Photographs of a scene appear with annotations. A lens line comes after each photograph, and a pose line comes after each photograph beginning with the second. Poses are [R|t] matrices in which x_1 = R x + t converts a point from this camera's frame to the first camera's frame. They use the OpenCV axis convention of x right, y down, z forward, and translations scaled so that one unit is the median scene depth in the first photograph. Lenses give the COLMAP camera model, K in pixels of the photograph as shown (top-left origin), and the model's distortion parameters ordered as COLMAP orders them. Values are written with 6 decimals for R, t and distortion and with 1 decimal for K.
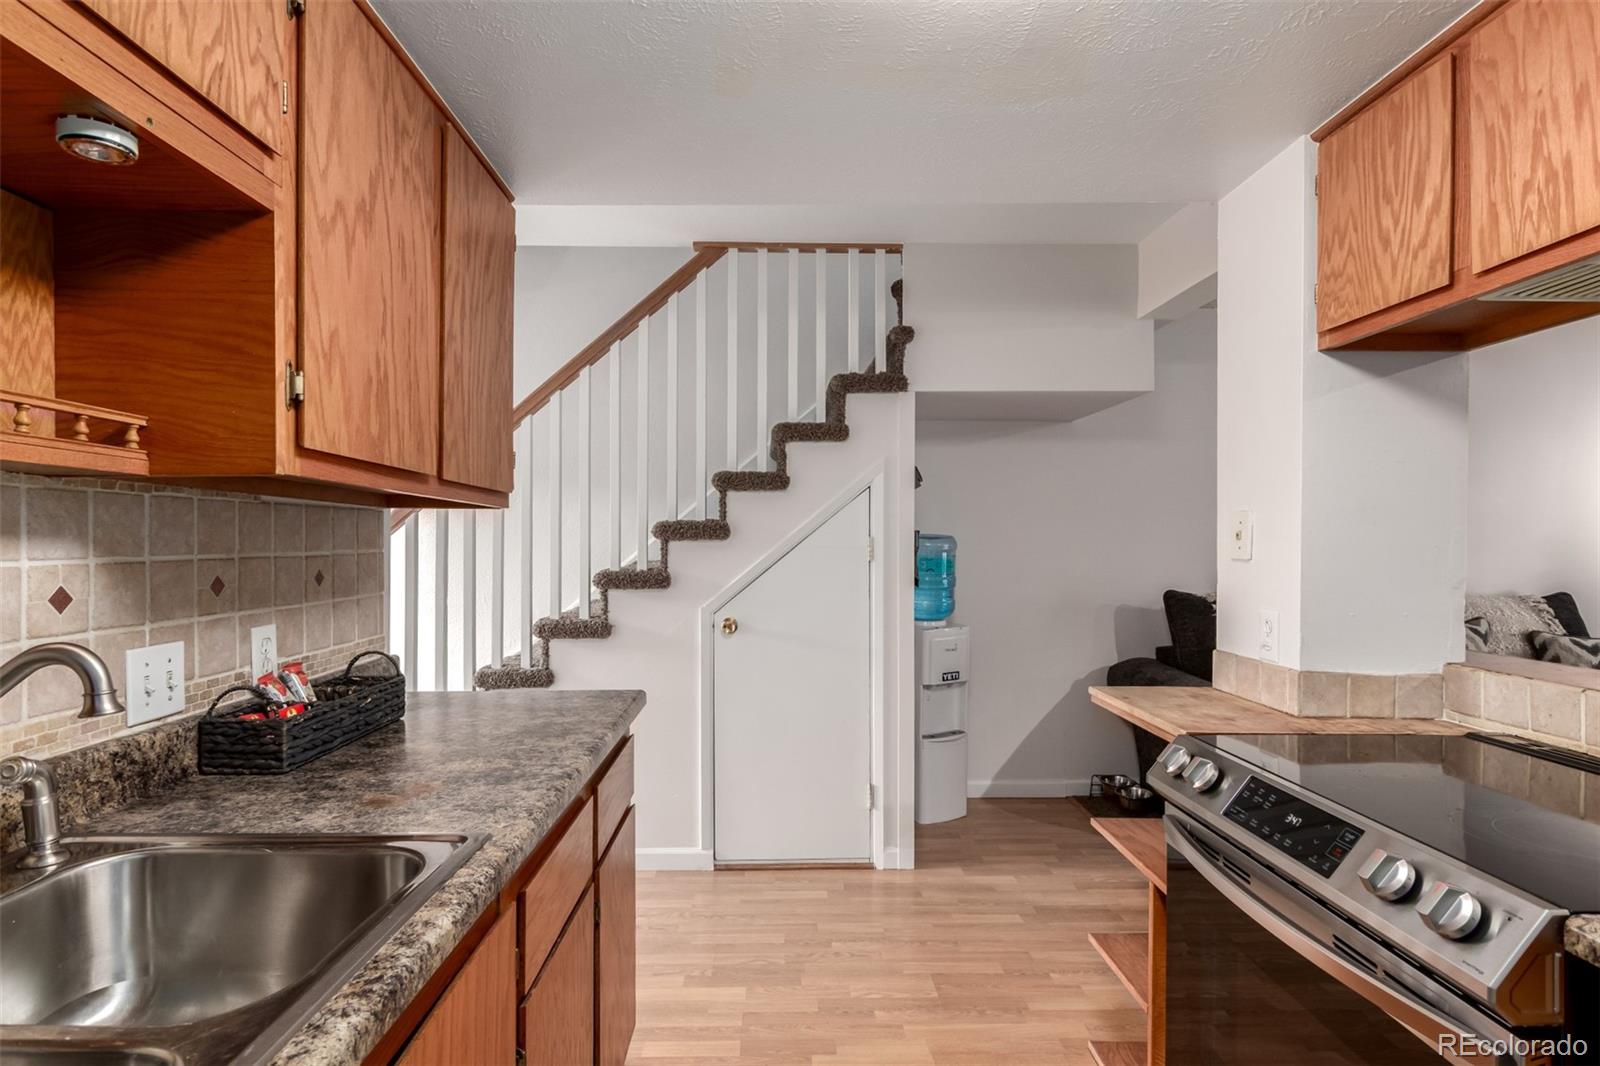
lens RADIAL K [[827.8, 0, 798.2], [0, 827.8, 539.1], [0, 0, 1]] dist [-0.000925, 0.000497]
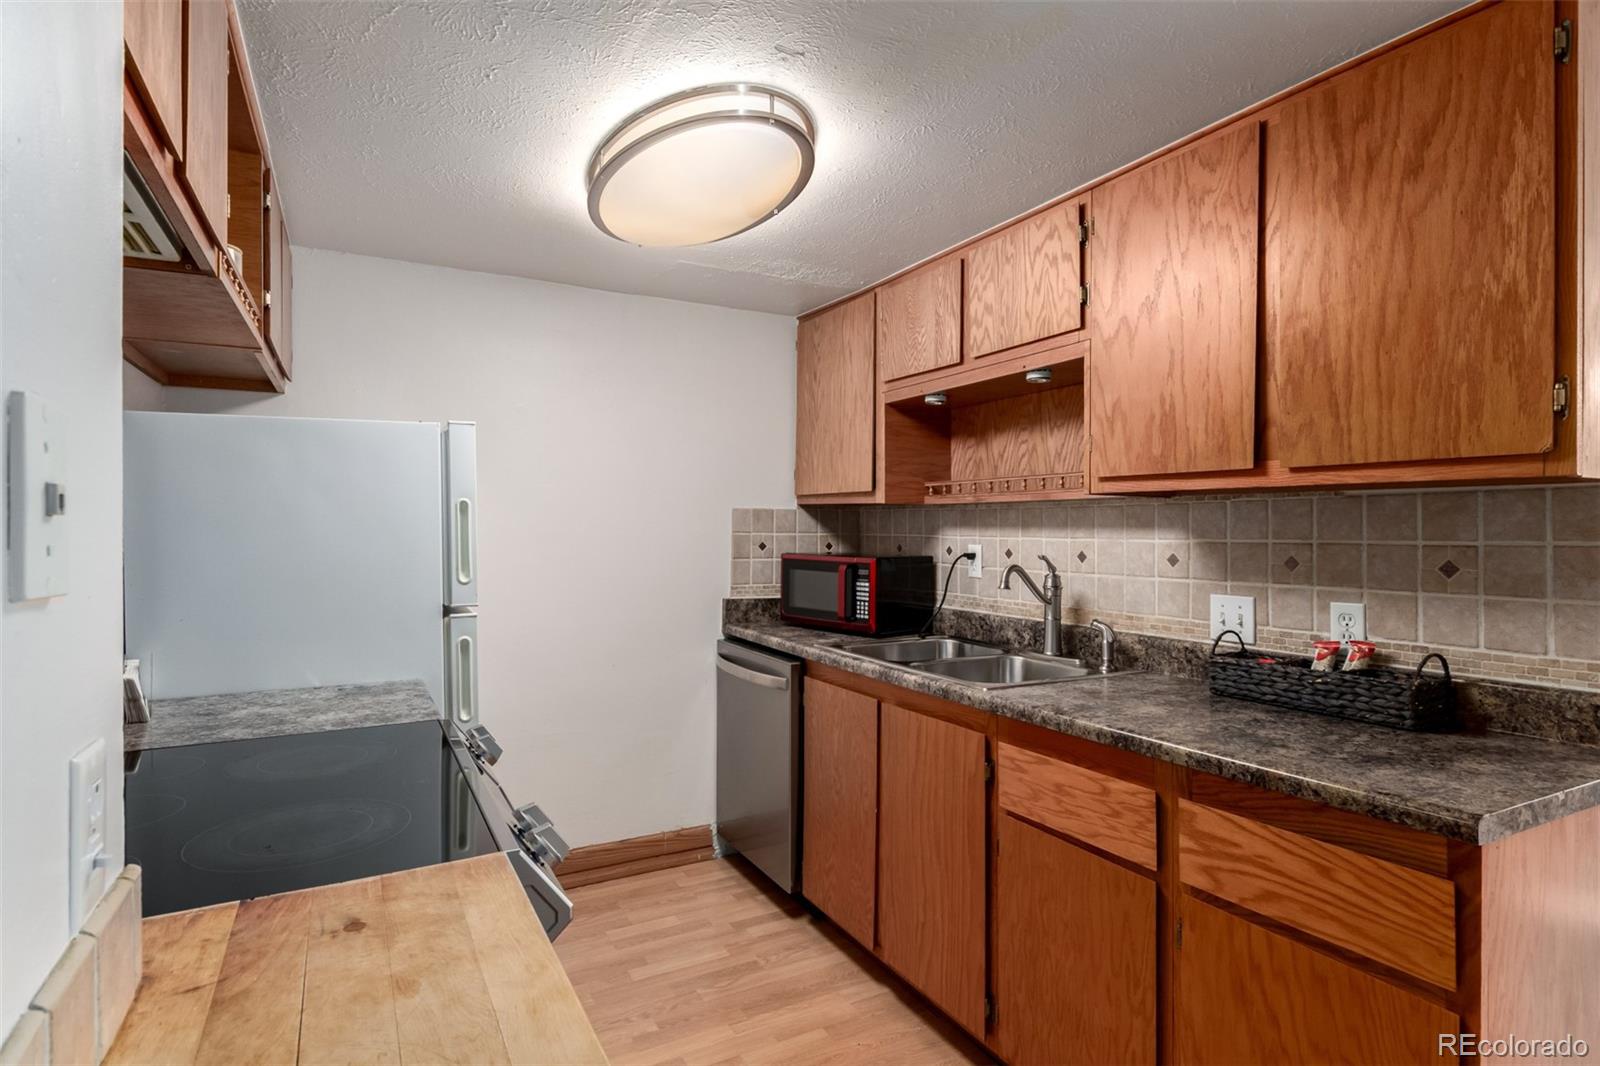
lens RADIAL K [[827.8, 0, 798.1], [0, 827.8, 528.9], [0, 0, 1]] dist [-0.000925, 0.000497]
pose [[-0.891096, 0.001628, -0.453813, 0.674616], [0.003513, 0.999988, -0.003310, 0.002356], [0.453802, -0.004543, -0.891091, 1.996705]]
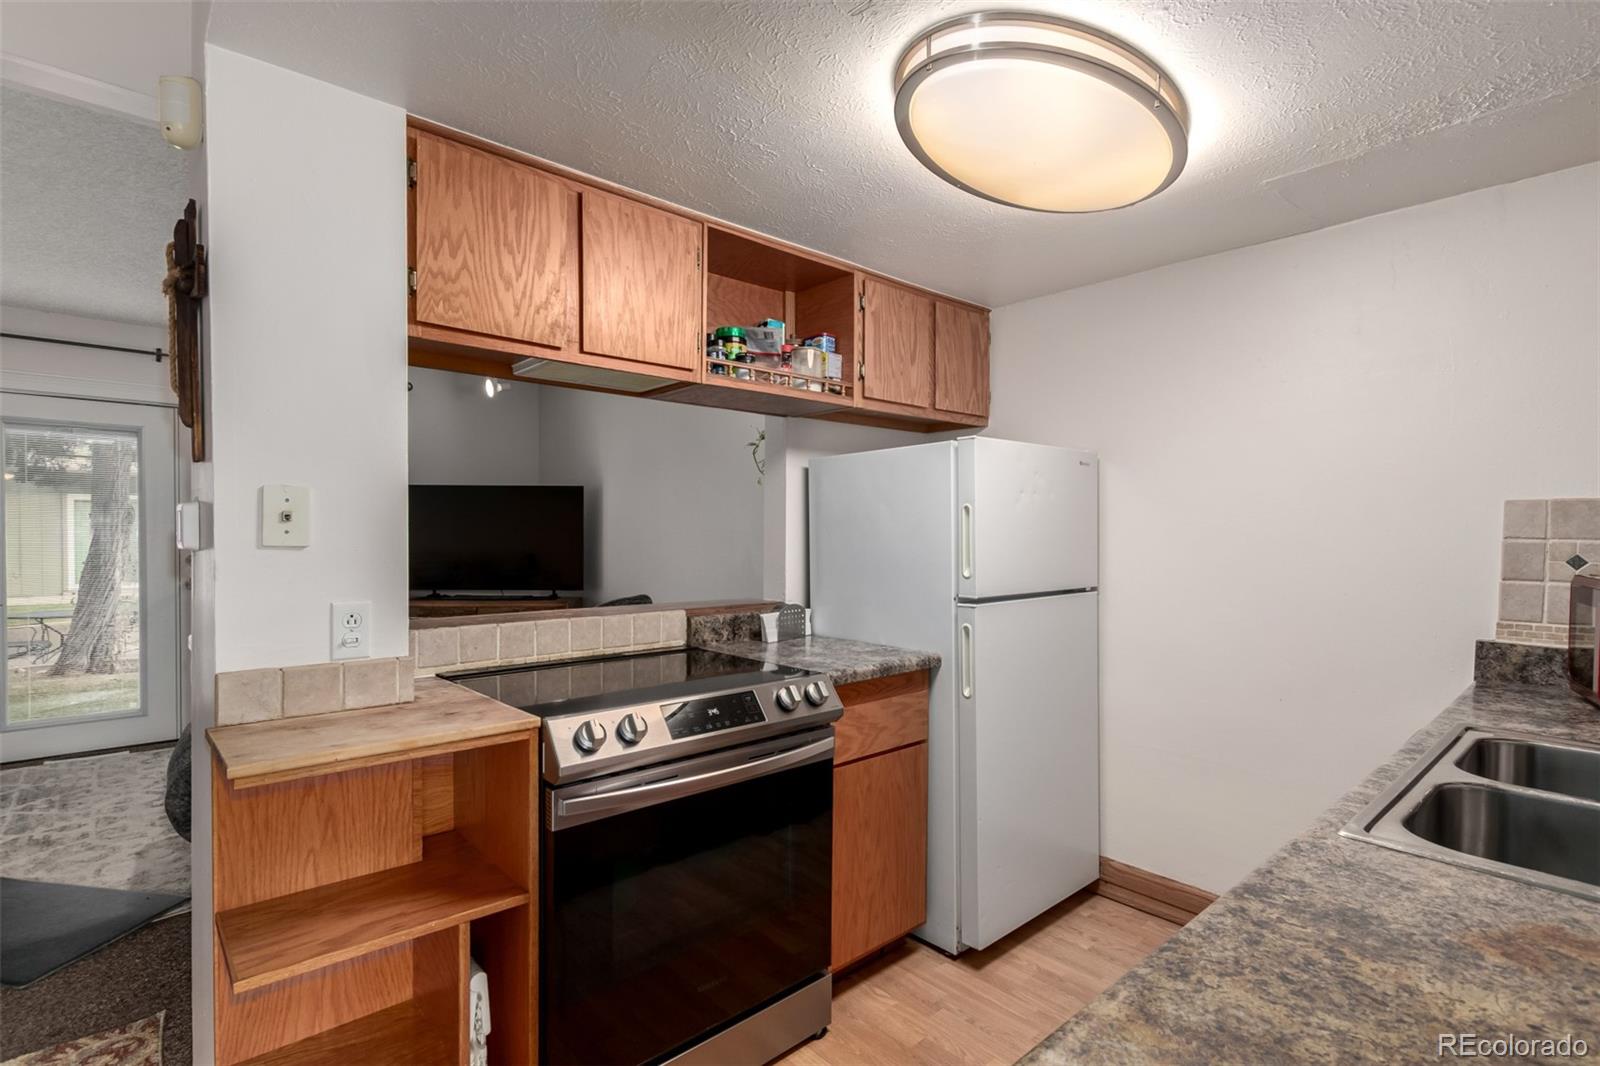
lens RADIAL K [[737.7, 0, 803.3], [0, 737.7, 539.2], [0, 0, 1]] dist [0.001012, -0.000770]
pose [[-0.646772, -0.012446, 0.762582, -0.493998], [-0.011296, 0.999913, 0.006740, 0.011385], [-0.762600, -0.004255, -0.646857, 1.623949]]
